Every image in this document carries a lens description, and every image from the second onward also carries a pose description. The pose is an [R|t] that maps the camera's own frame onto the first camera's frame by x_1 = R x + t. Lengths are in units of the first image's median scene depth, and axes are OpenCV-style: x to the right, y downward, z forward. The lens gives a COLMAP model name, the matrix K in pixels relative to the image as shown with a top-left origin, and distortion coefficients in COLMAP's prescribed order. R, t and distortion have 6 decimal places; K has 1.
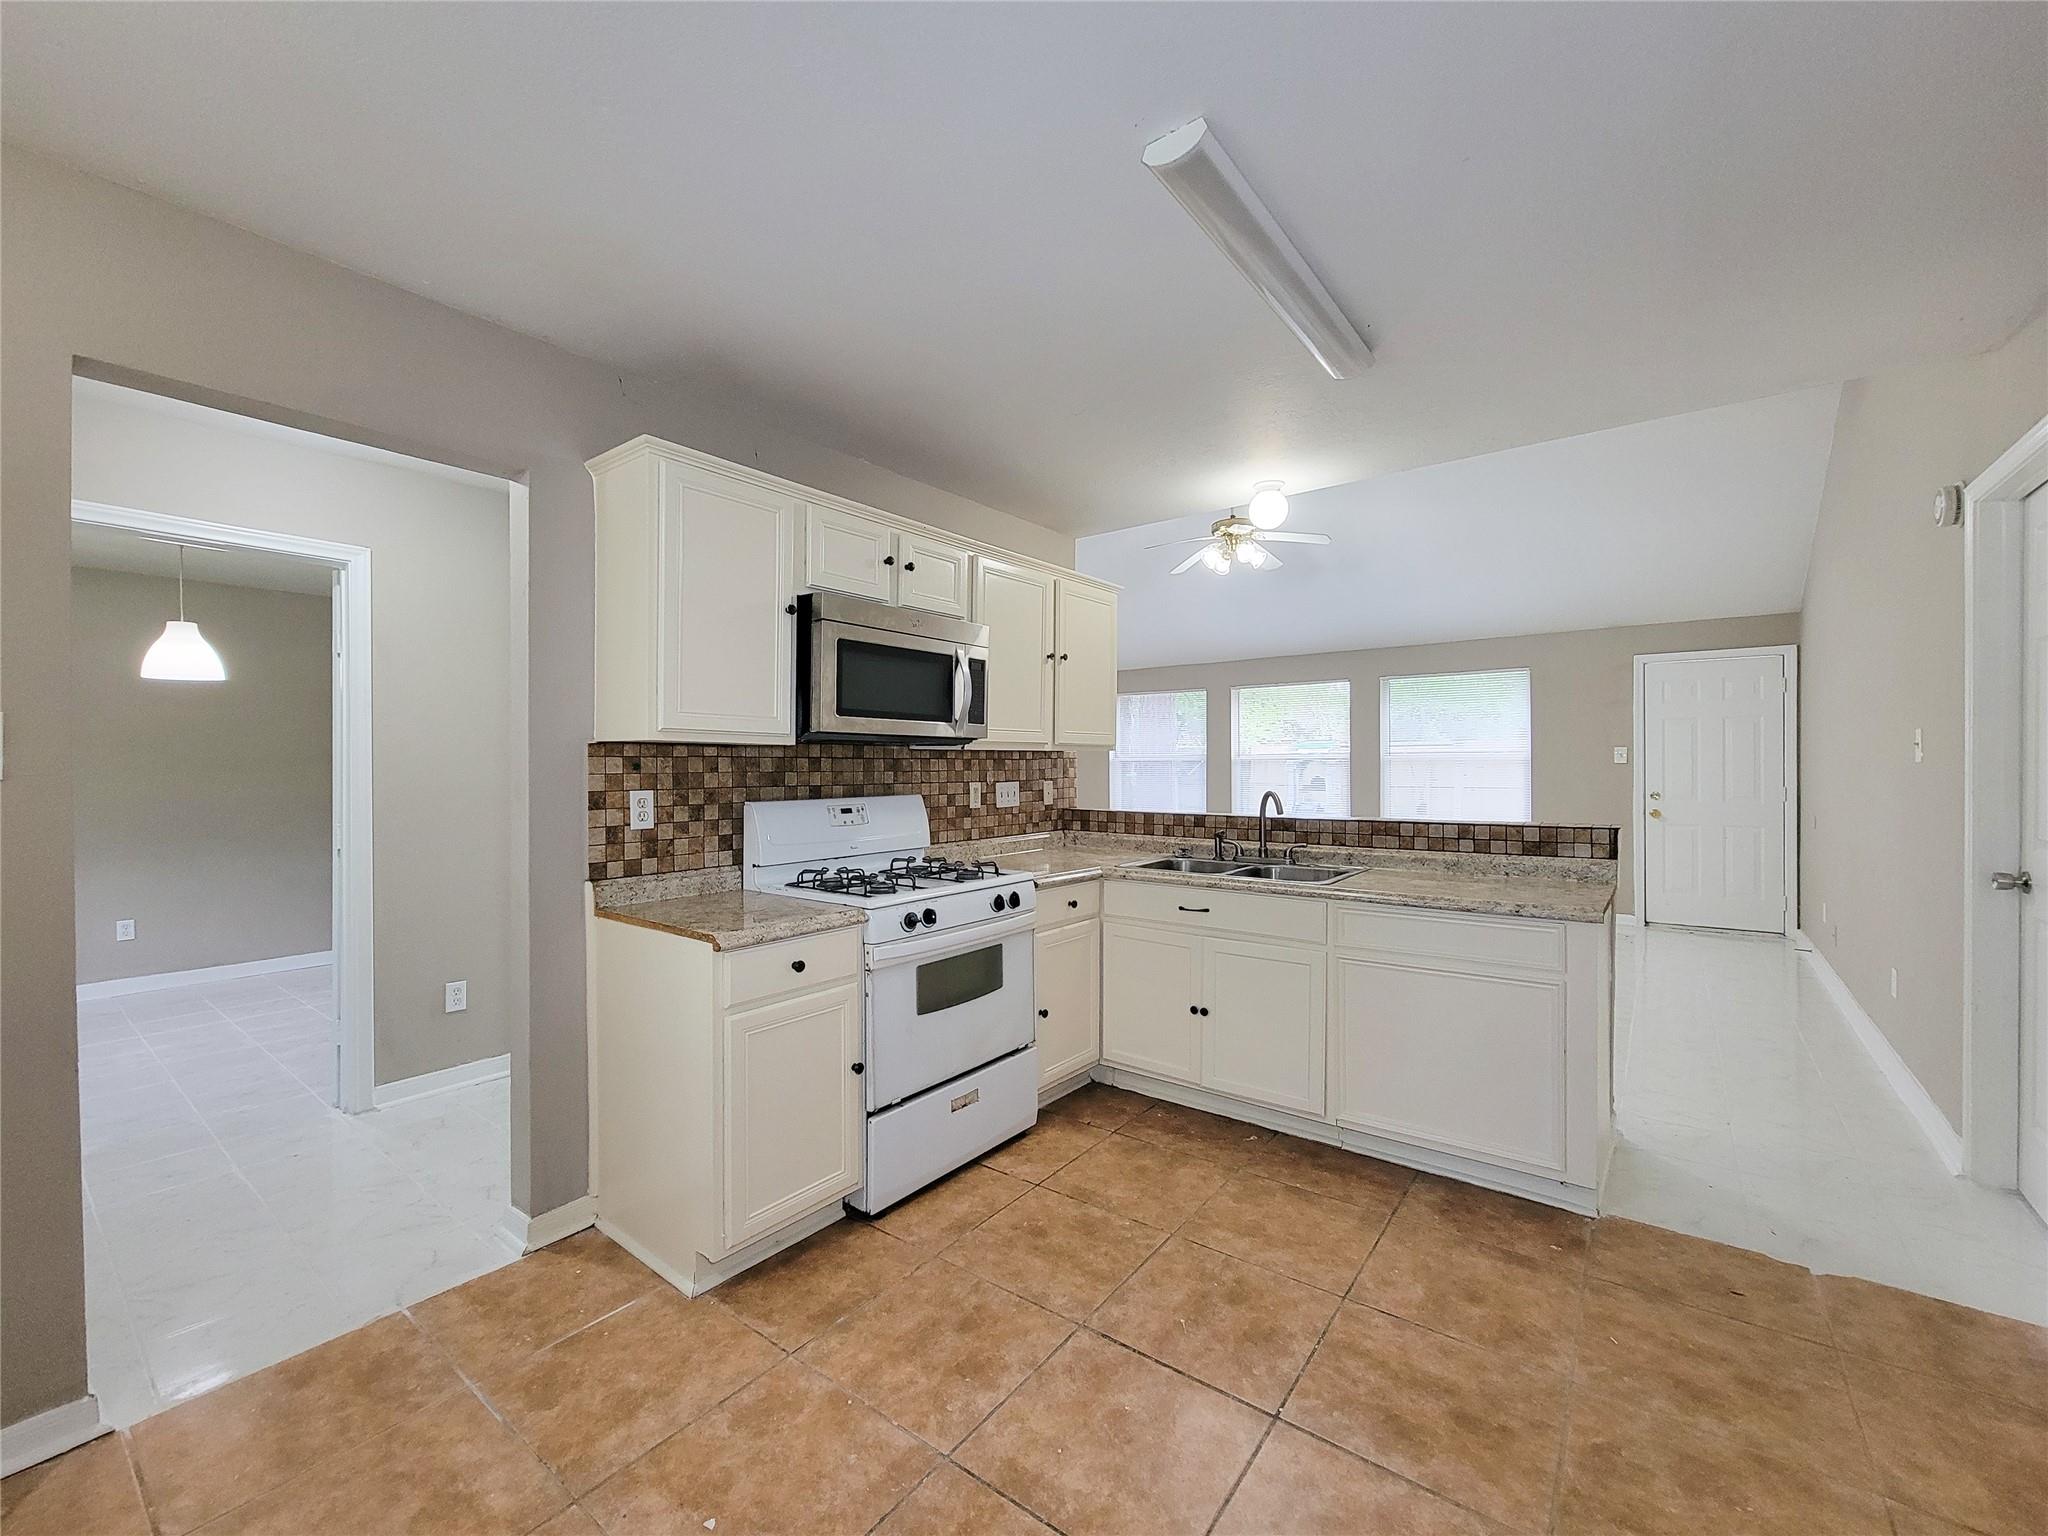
lens RADIAL K [[851.3, 0, 1047.3], [0, 851.3, 766.0], [0, 0, 1]] dist [0.003788, -0.003167]
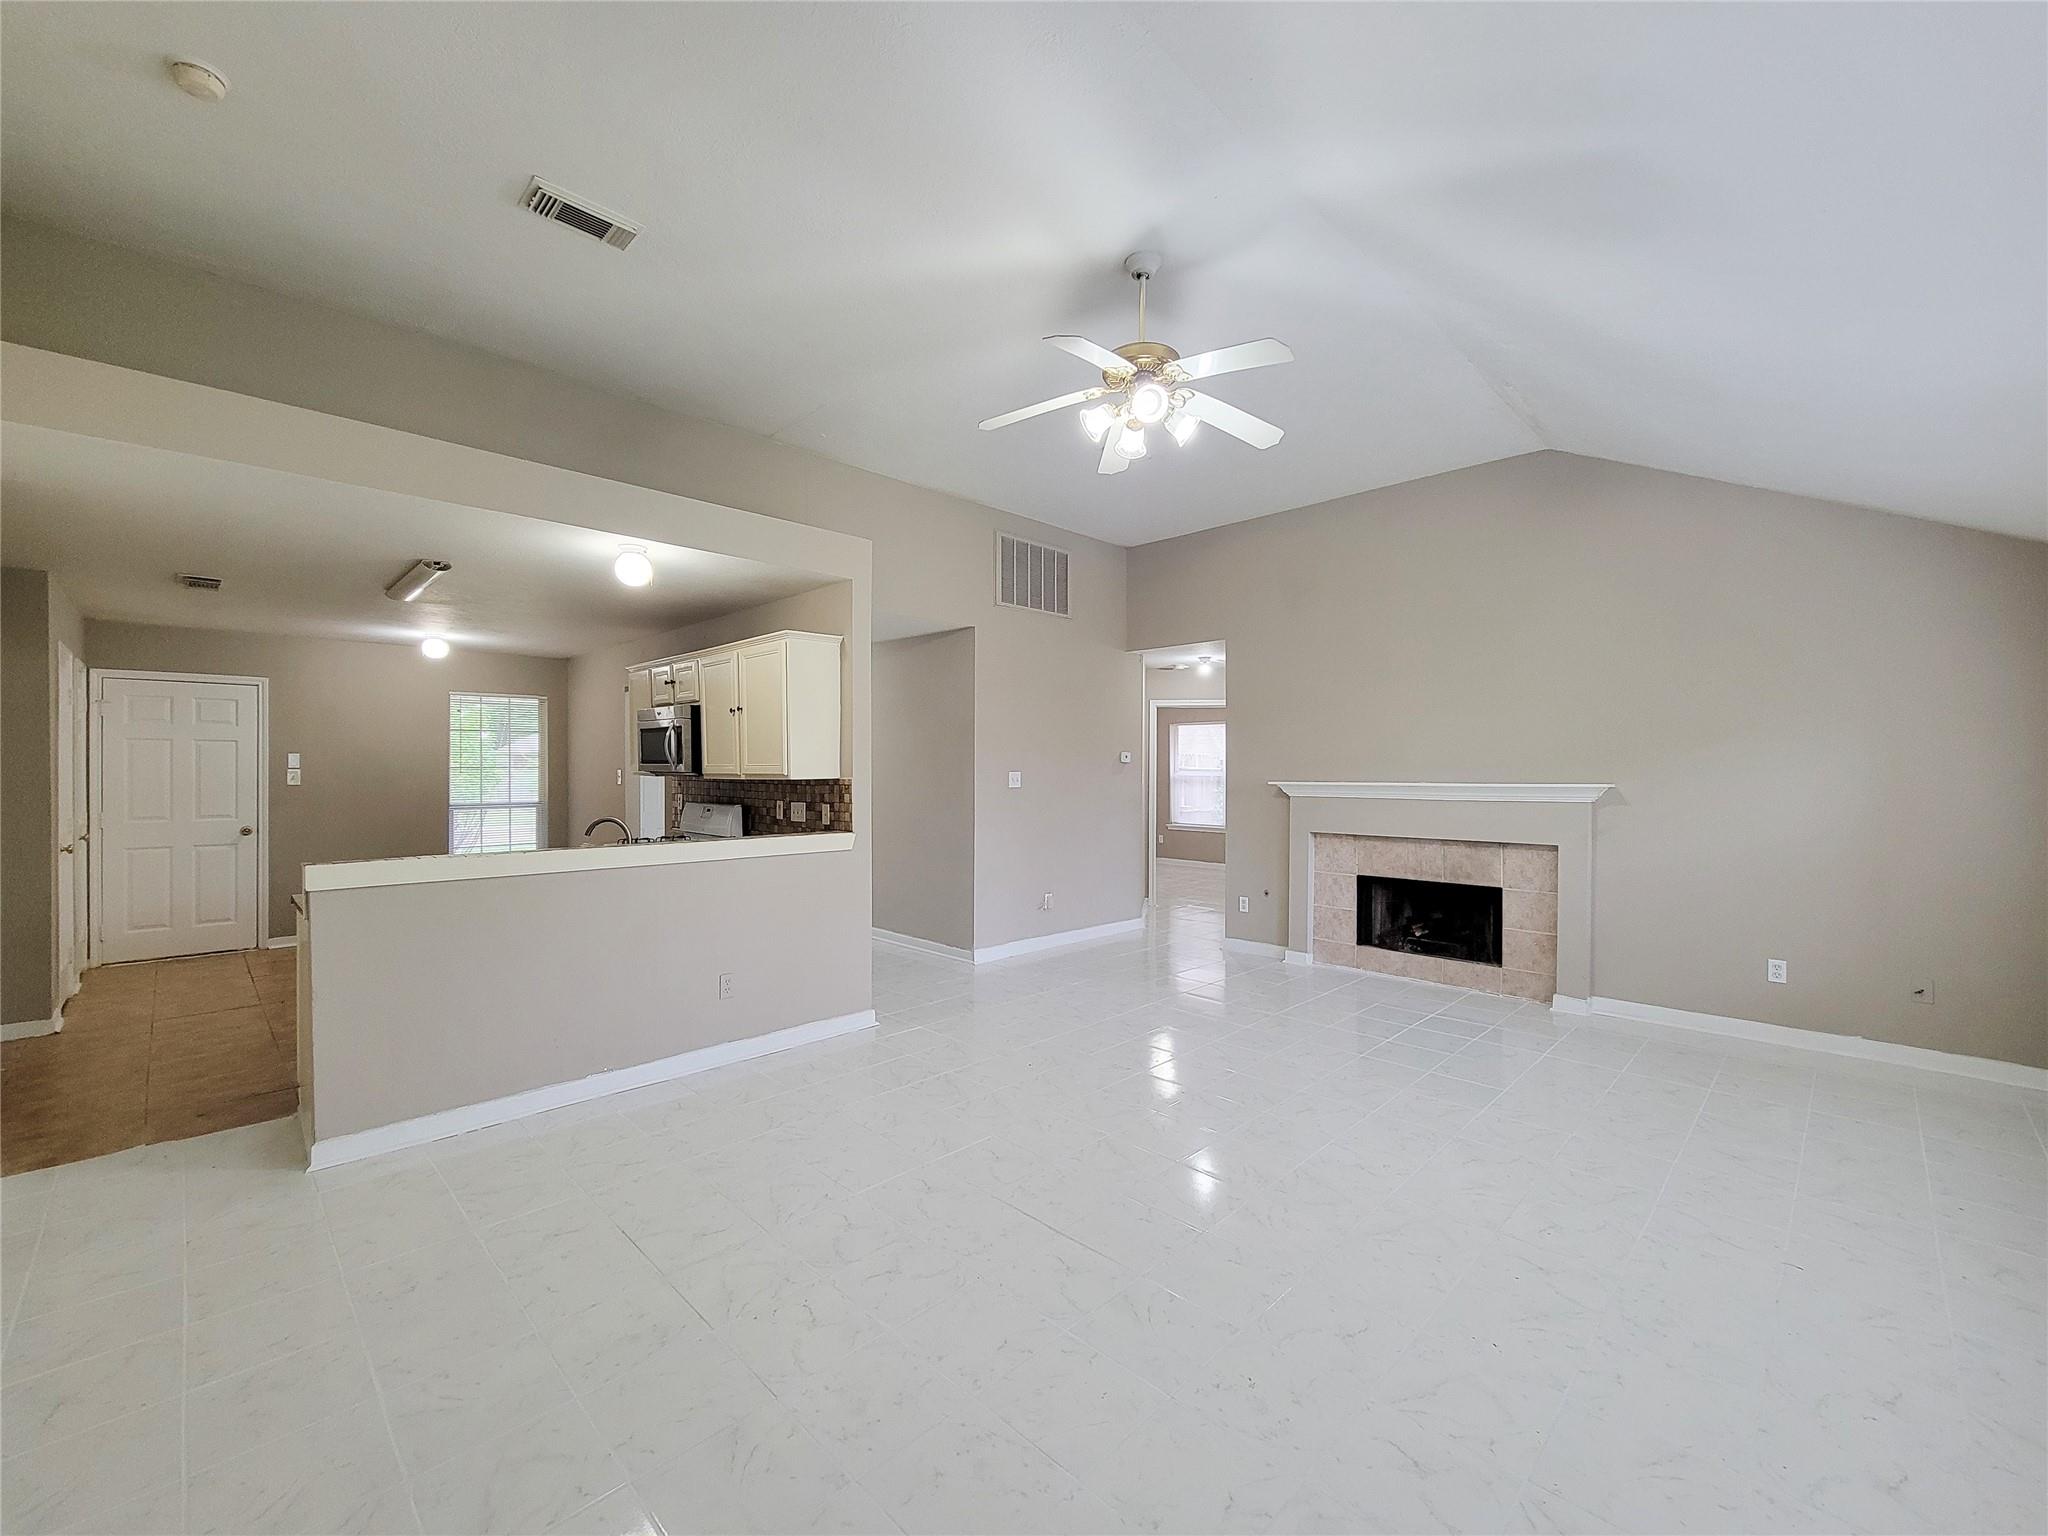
lens RADIAL K [[851.3, 0, 1029.2], [0, 851.3, 785.4], [0, 0, 1]] dist [0.003788, -0.003167]
pose [[-0.177334, 0.025027, -0.983833, 1.553144], [-0.002814, 0.999660, 0.025936, -0.055645], [0.984147, 0.007367, -0.177203, 2.085971]]
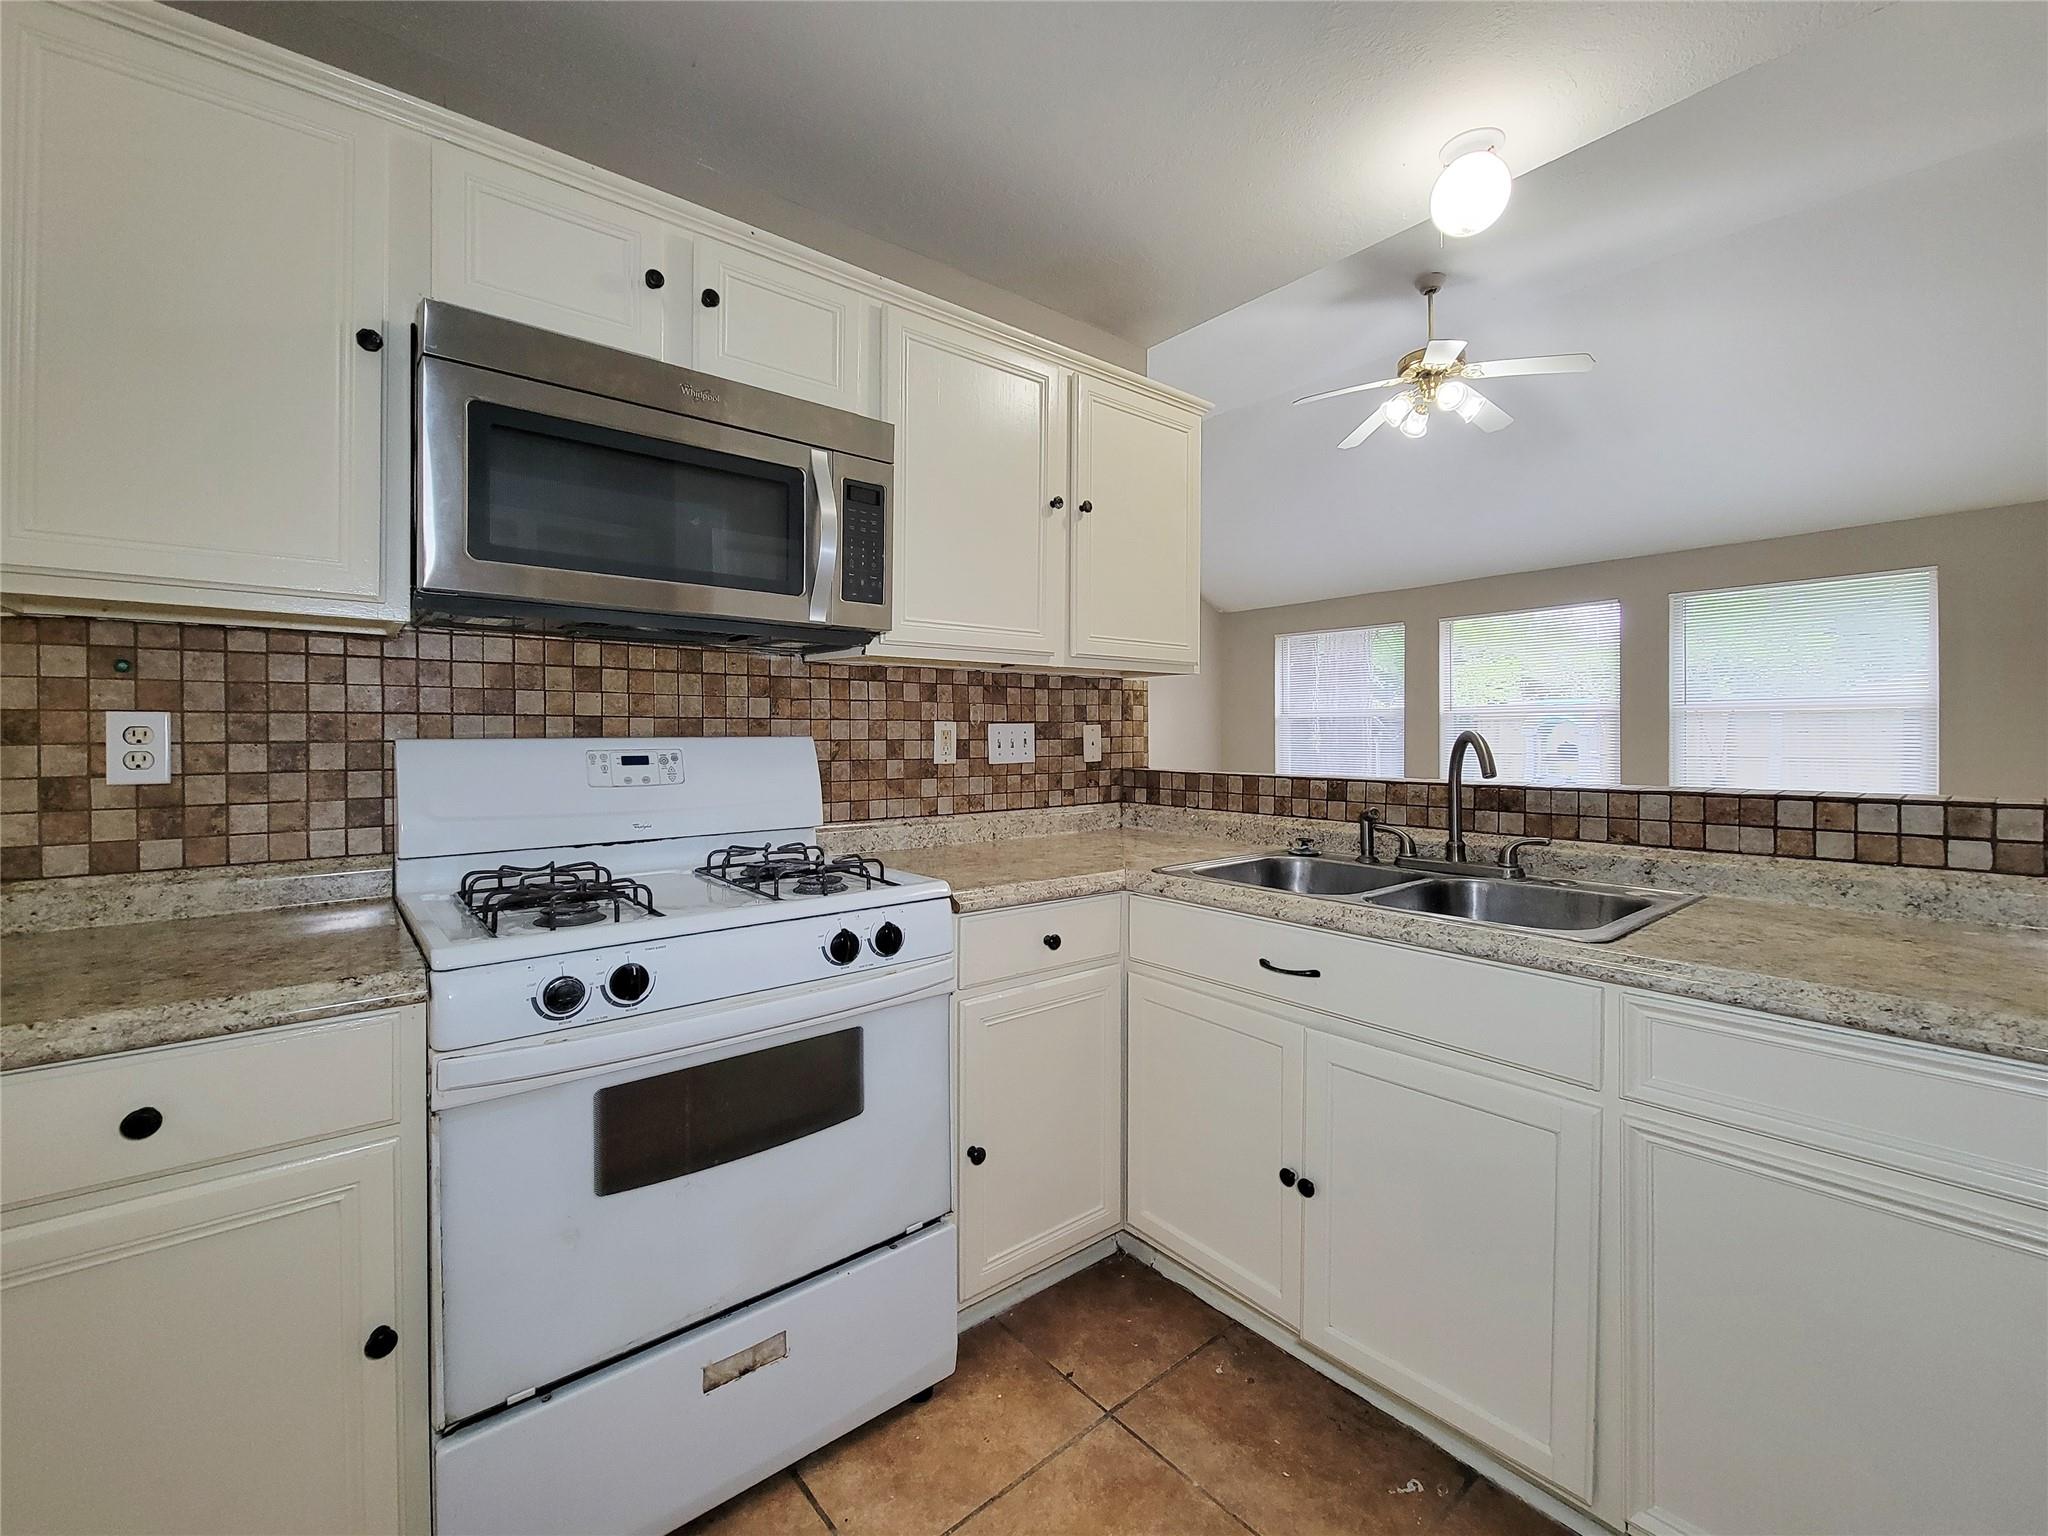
lens RADIAL K [[851.3, 0, 1030.4], [0, 851.3, 746.0], [0, 0, 1]] dist [0.003788, -0.003167]
pose [[0.968058, 0.001395, -0.250723, 0.162062], [0.001123, 0.999950, 0.009900, 0.038516], [0.250724, -0.009865, 0.968008, 0.528669]]
